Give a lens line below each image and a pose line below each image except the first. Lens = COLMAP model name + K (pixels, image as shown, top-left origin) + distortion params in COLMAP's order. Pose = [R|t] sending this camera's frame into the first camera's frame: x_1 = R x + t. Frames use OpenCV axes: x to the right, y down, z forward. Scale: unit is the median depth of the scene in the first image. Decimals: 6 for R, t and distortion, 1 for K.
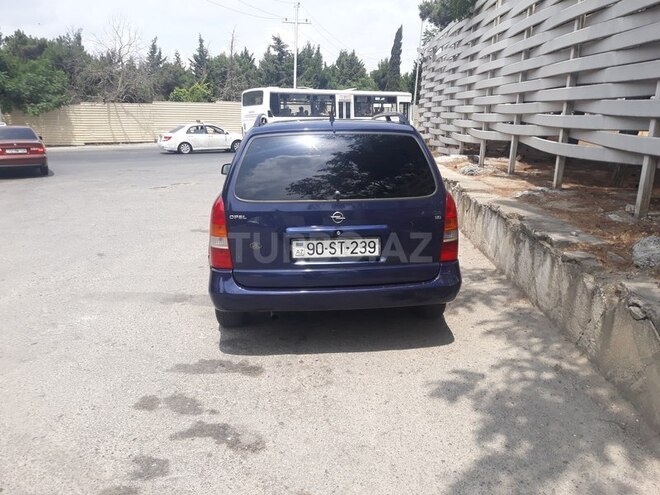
lens RADIAL K [[524.0, 0, 330.0], [0, 524.0, 247.5], [0, 0, 1]] dist [-0.006318, -0.010359]
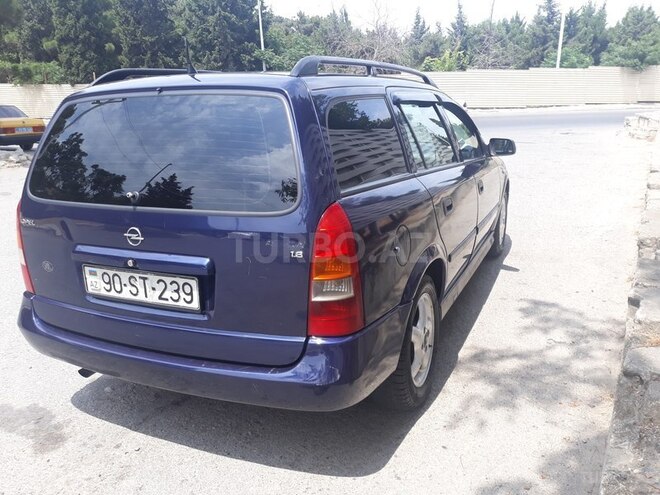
lens RADIAL K [[524.0, 0, 330.0], [0, 524.0, 247.5], [0, 0, 1]] dist [-0.006318, -0.010359]
pose [[0.897963, 0.107825, -0.426657, 0.460261], [-0.084341, 0.993713, 0.073623, -0.105910], [0.431913, -0.030126, 0.901412, 0.553864]]
